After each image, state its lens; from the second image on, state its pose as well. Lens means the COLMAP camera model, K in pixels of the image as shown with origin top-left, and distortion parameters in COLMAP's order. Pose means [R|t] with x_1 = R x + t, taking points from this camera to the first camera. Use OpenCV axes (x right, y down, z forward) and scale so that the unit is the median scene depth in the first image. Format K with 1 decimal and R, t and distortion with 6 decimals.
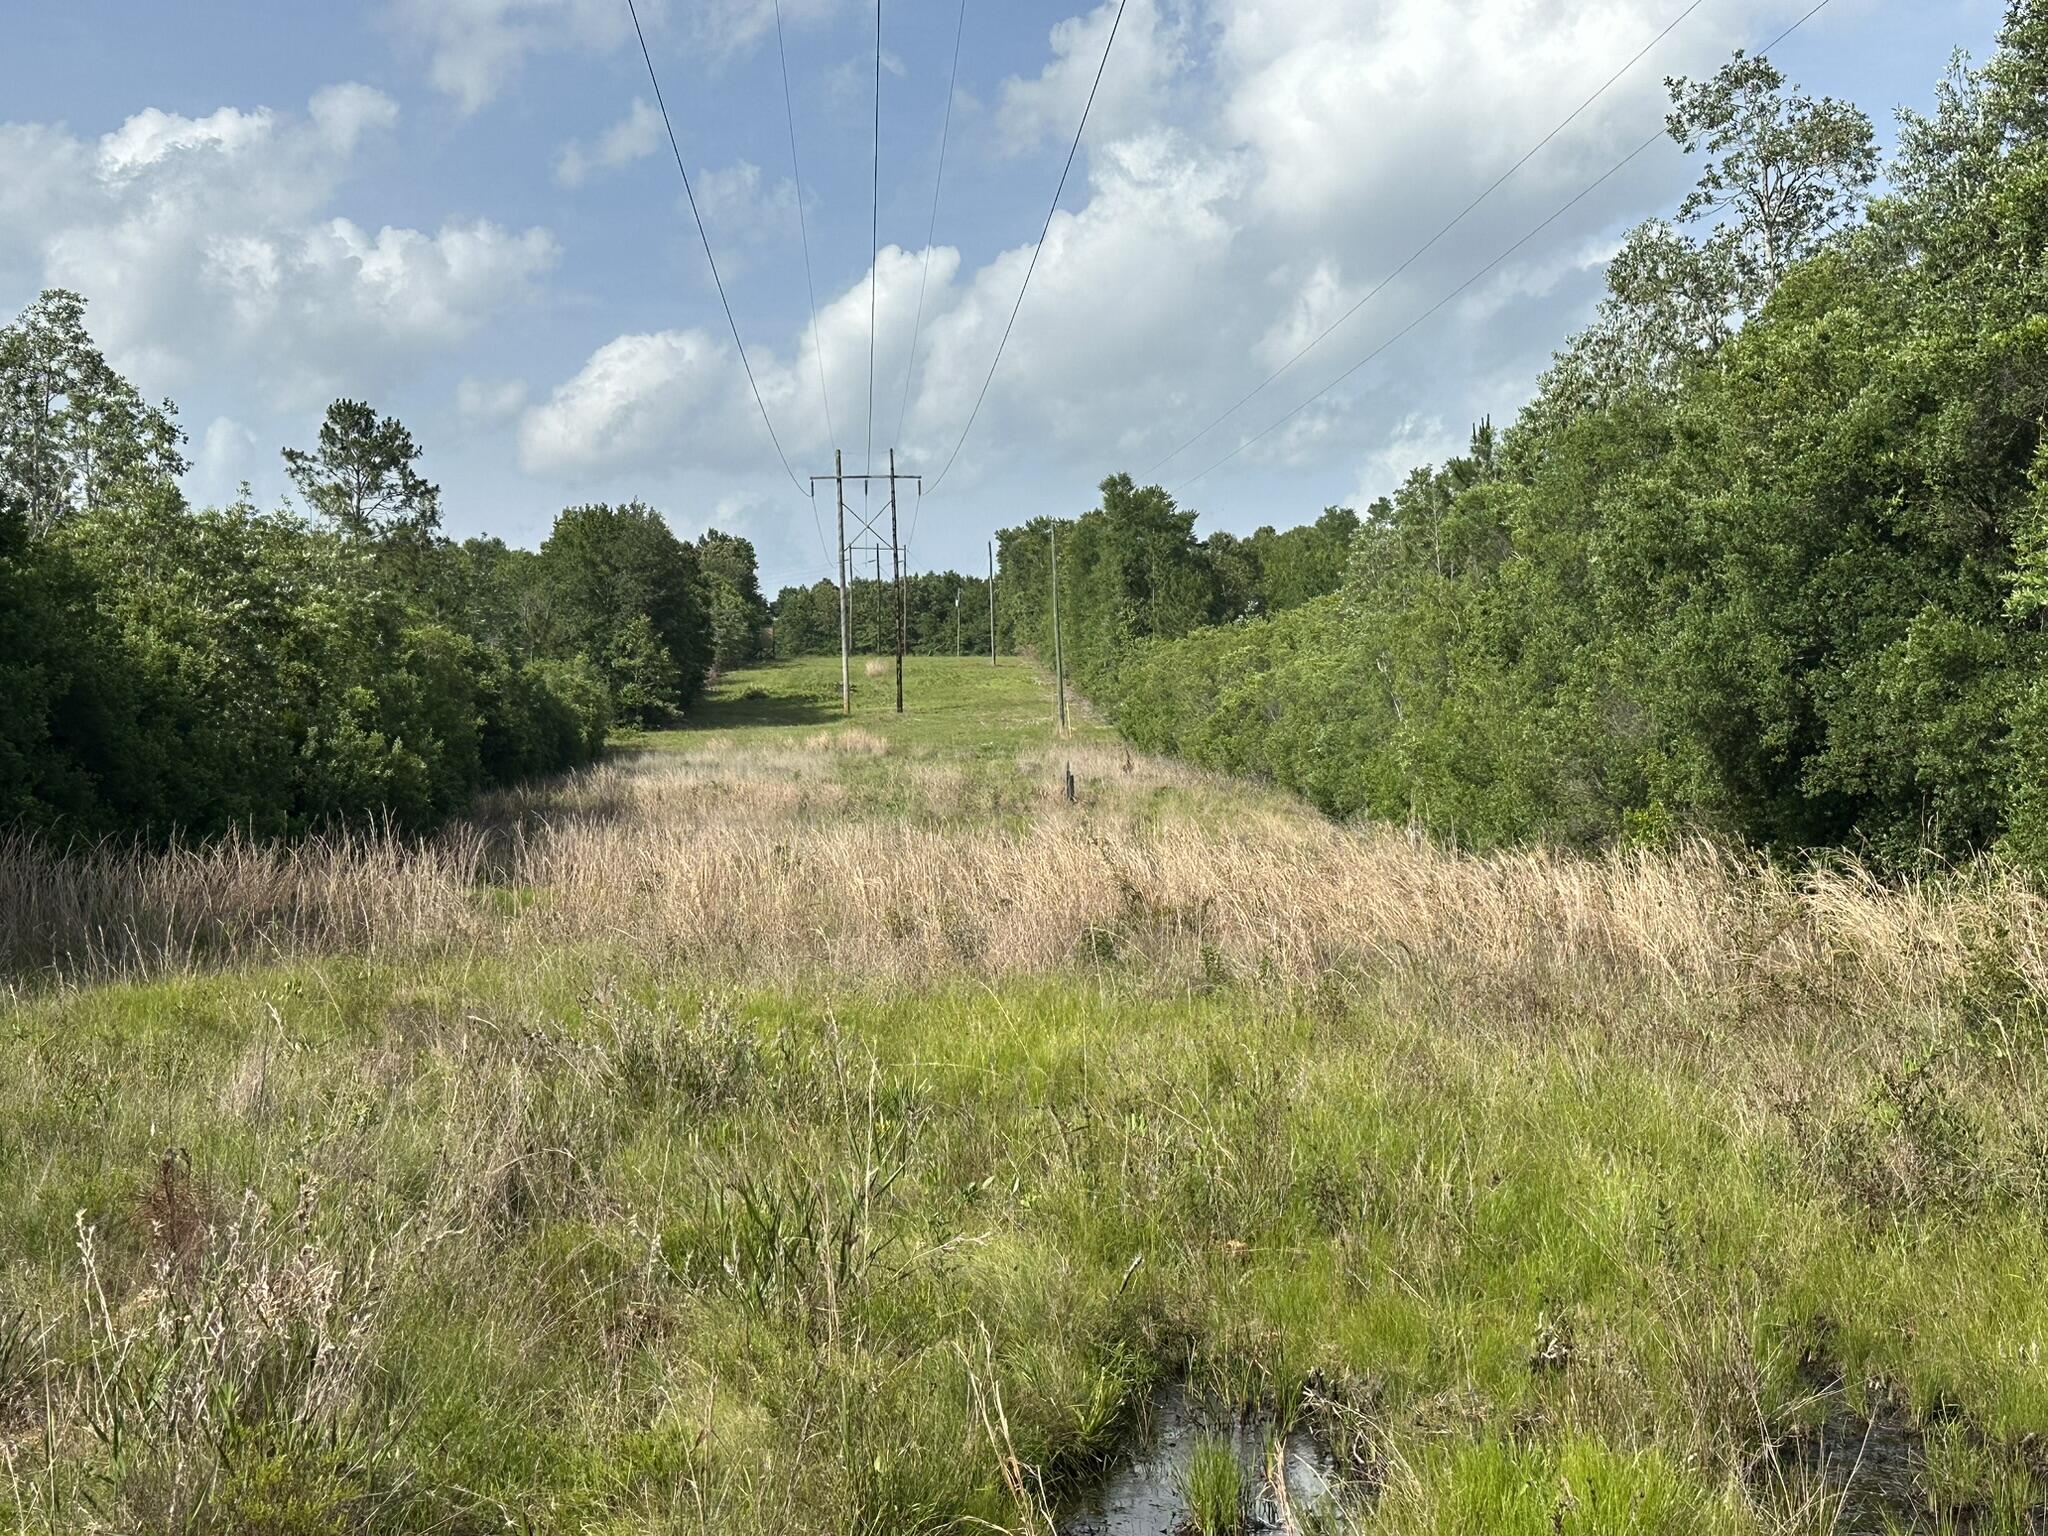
lens RADIAL K [[2595.1, 0, 1024.0], [0, 2595.1, 768.0], [0, 0, 1]] dist [0.169087, -0.318757]
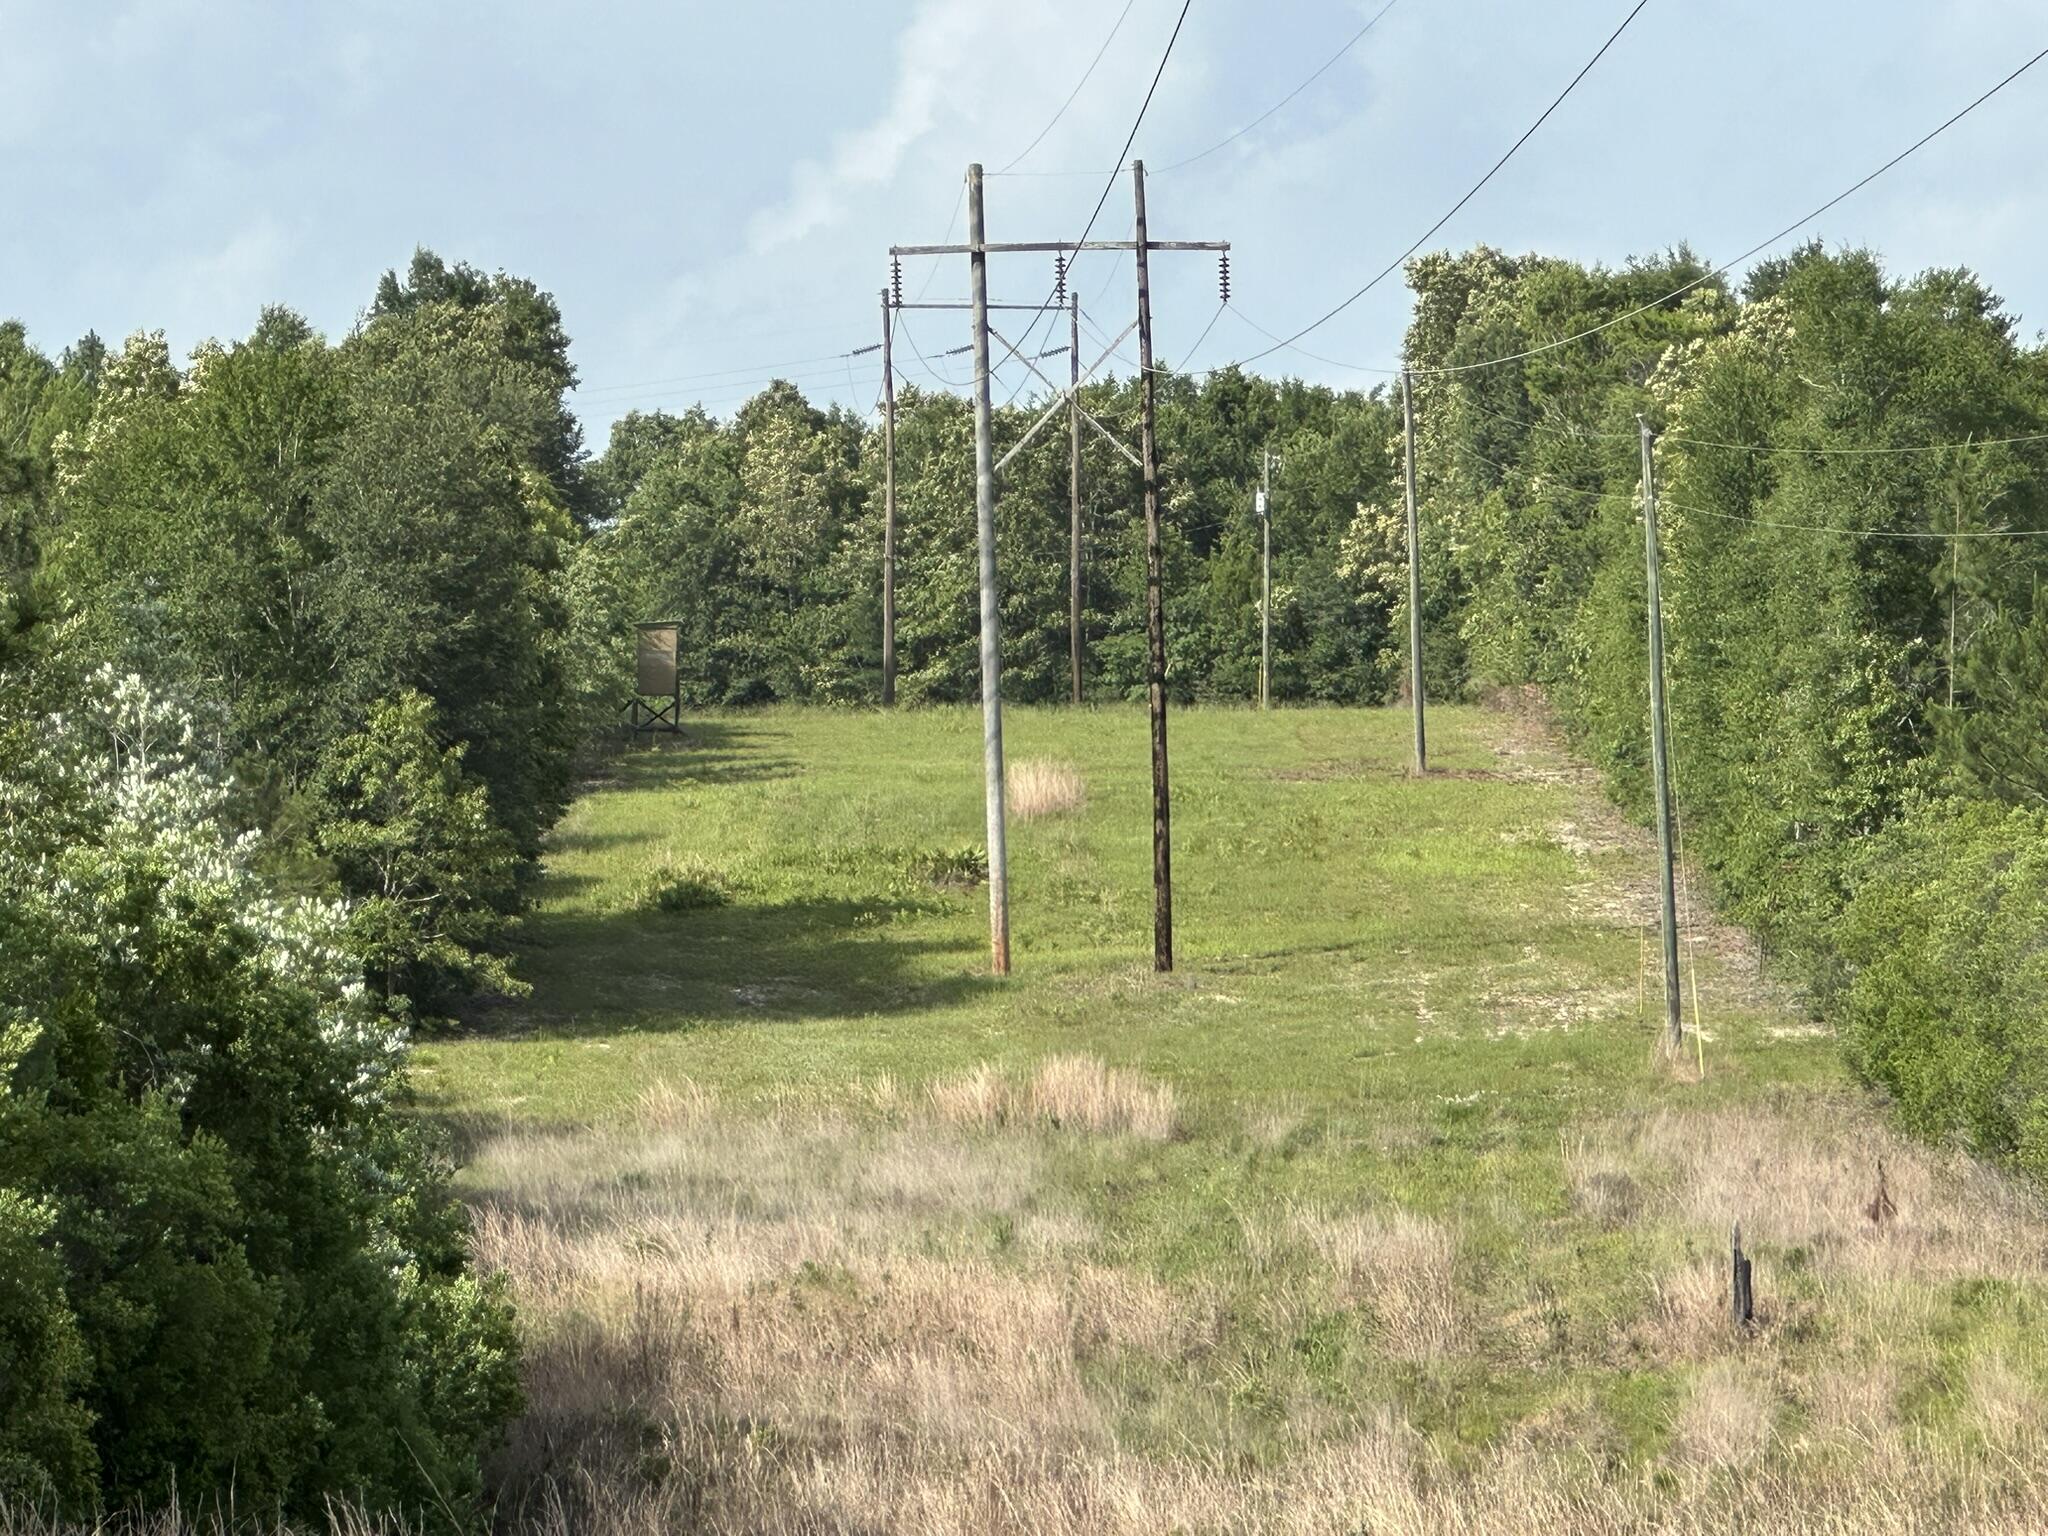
lens RADIAL K [[10669.1, 0, 1024.0], [0, 10669.1, 768.0], [0, 0, 1]] dist [0.103976, -2.214897]
pose [[0.999355, 0.001553, -0.035870, -0.021252], [-0.002219, 0.999826, -0.018529, -0.026797], [0.035835, 0.018597, 0.999185, -0.404115]]
